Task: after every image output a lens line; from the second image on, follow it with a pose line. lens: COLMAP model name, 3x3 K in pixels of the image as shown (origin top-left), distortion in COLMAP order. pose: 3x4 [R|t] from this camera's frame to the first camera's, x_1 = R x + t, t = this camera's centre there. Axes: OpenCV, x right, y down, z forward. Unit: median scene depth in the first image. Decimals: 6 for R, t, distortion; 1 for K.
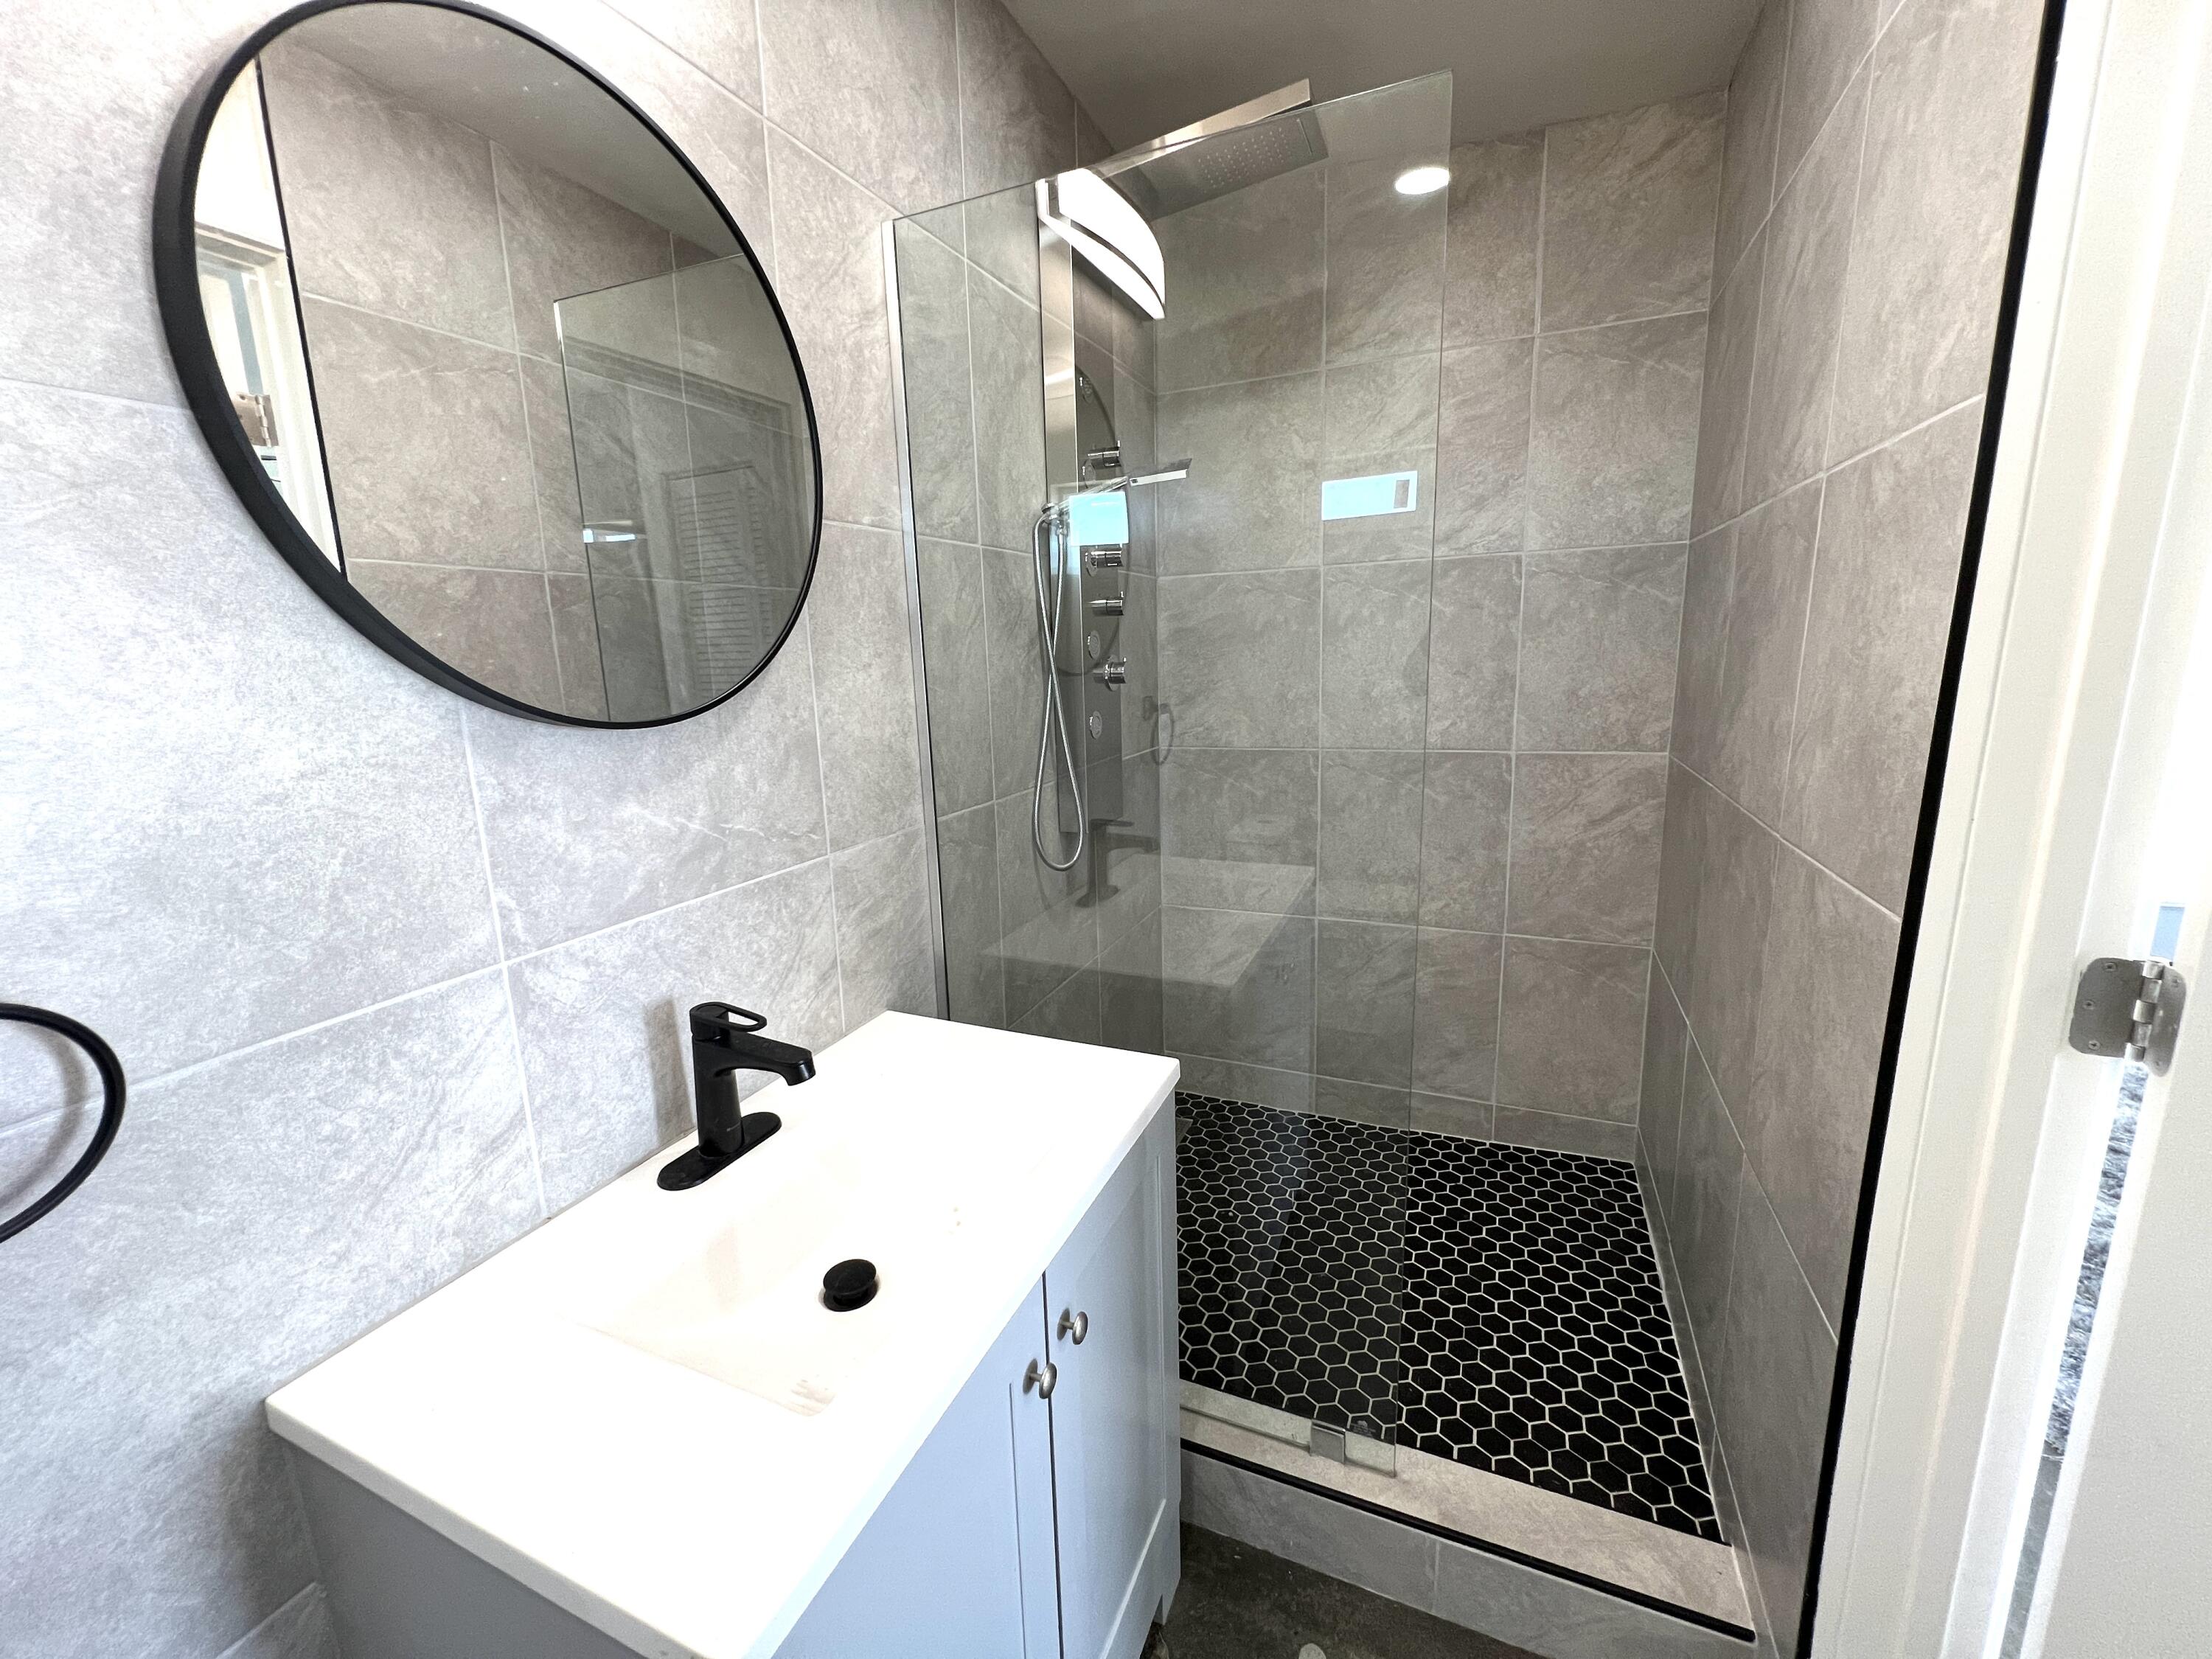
lens RADIAL K [[881.6, 0, 1100.3], [0, 881.6, 824.3], [0, 0, 1]] dist [-0.002455, 0.000790]
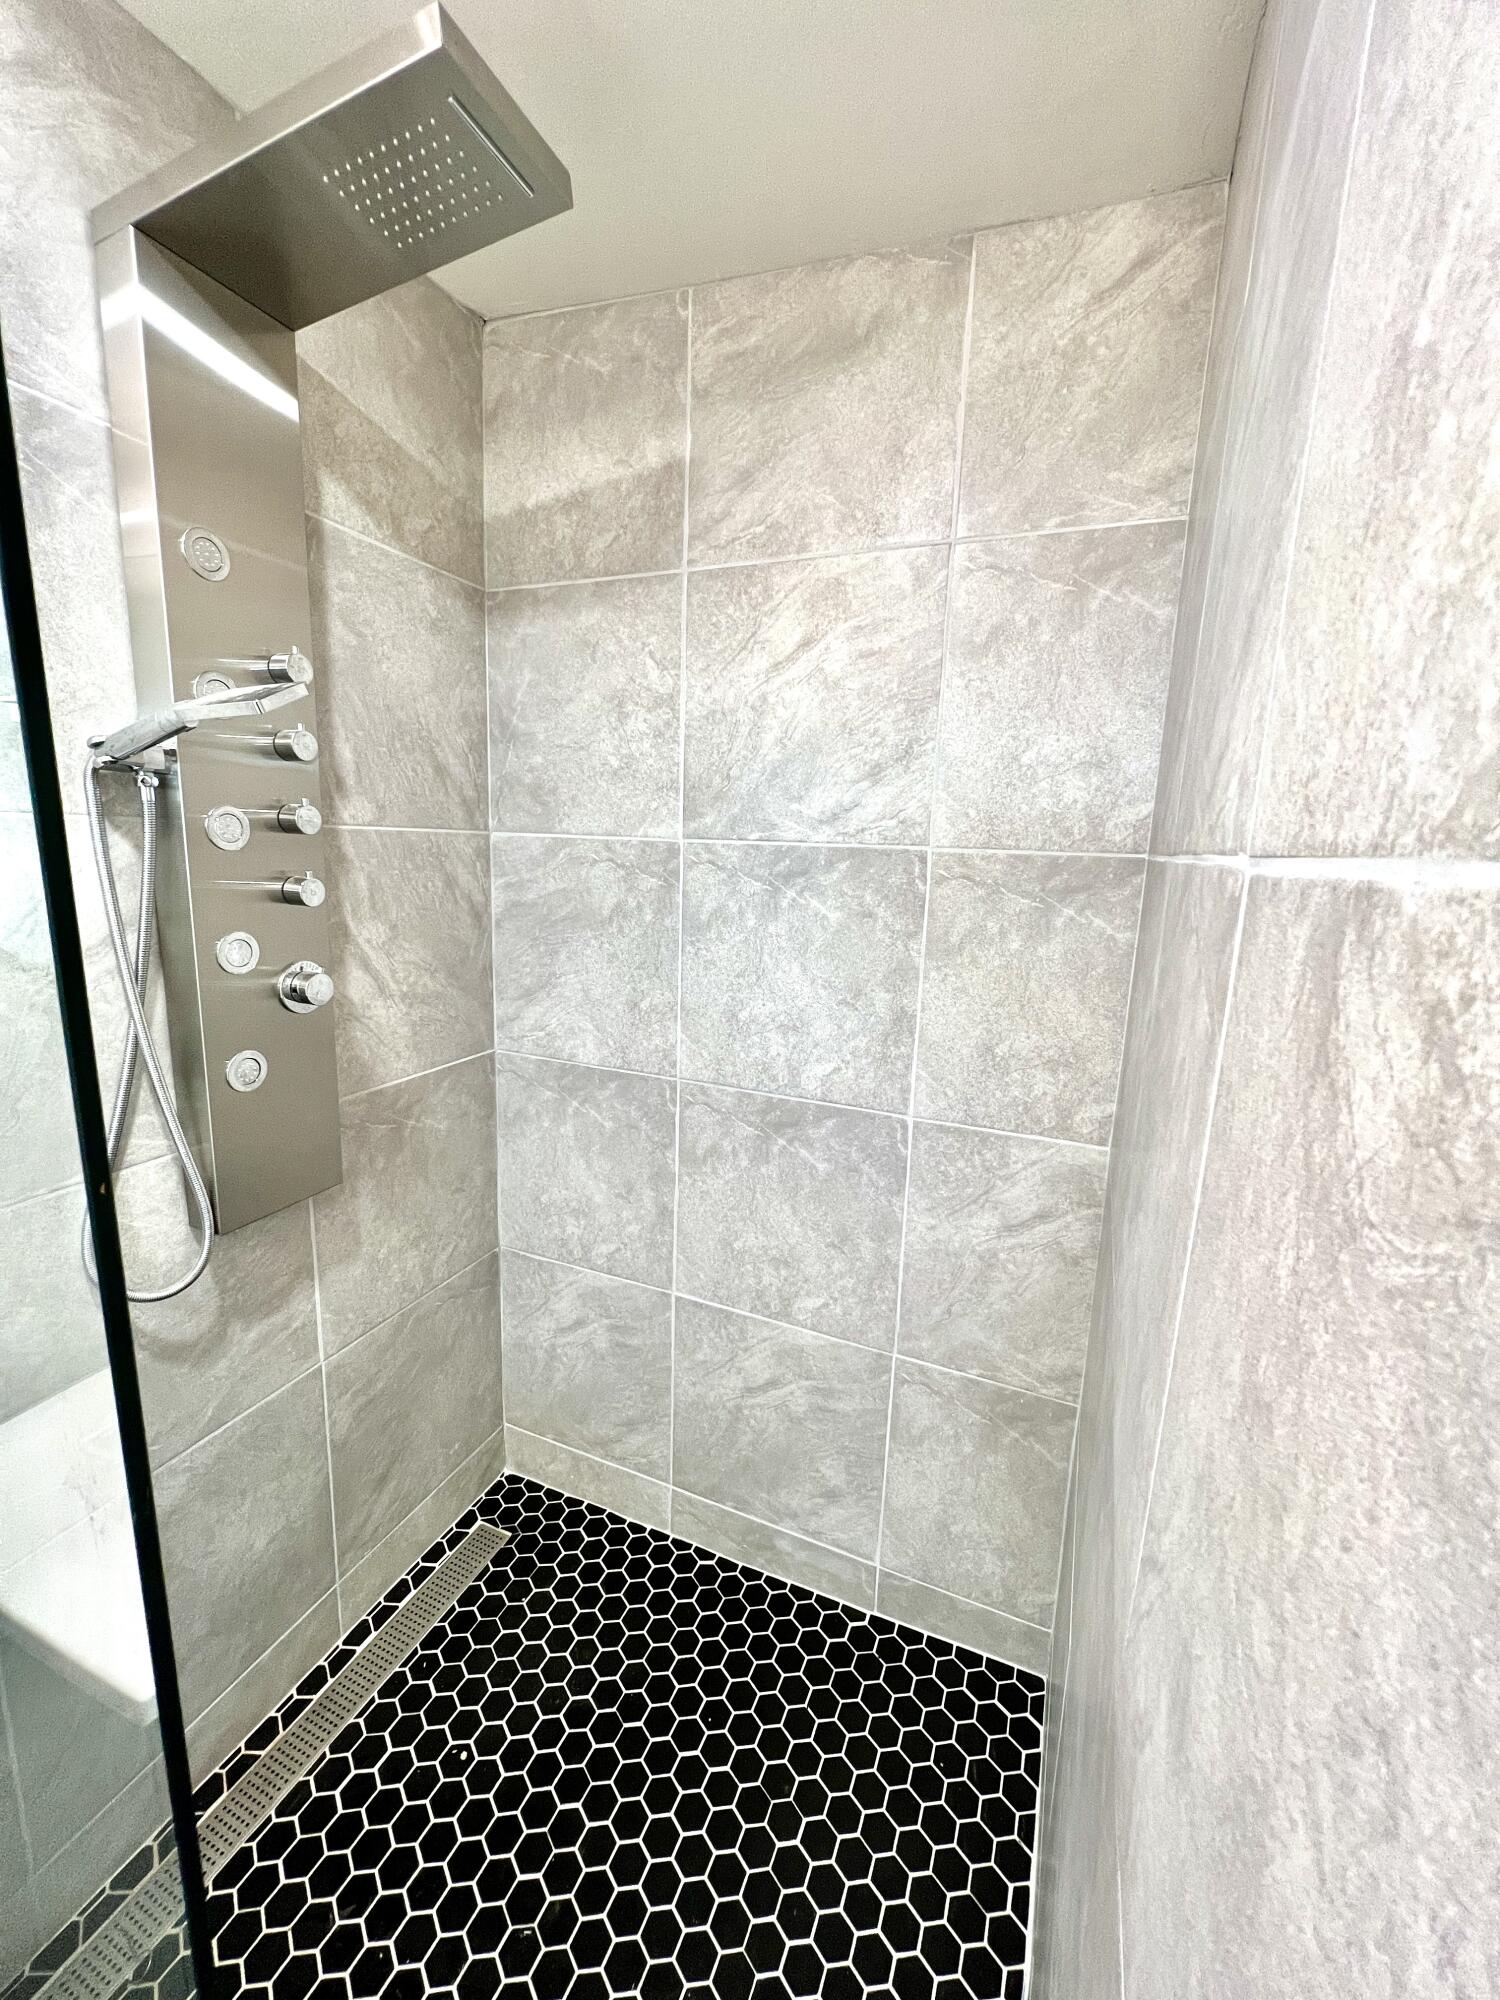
lens RADIAL K [[797.1, 0, 755.7], [0, 797.1, 995.6], [0, 0, 1]] dist [-0.002455, 0.000790]
pose [[0.997488, 0.064341, 0.029639, 0.318857], [-0.064145, 0.997912, -0.007523, -0.170344], [-0.030062, 0.005603, 0.999532, 0.352692]]
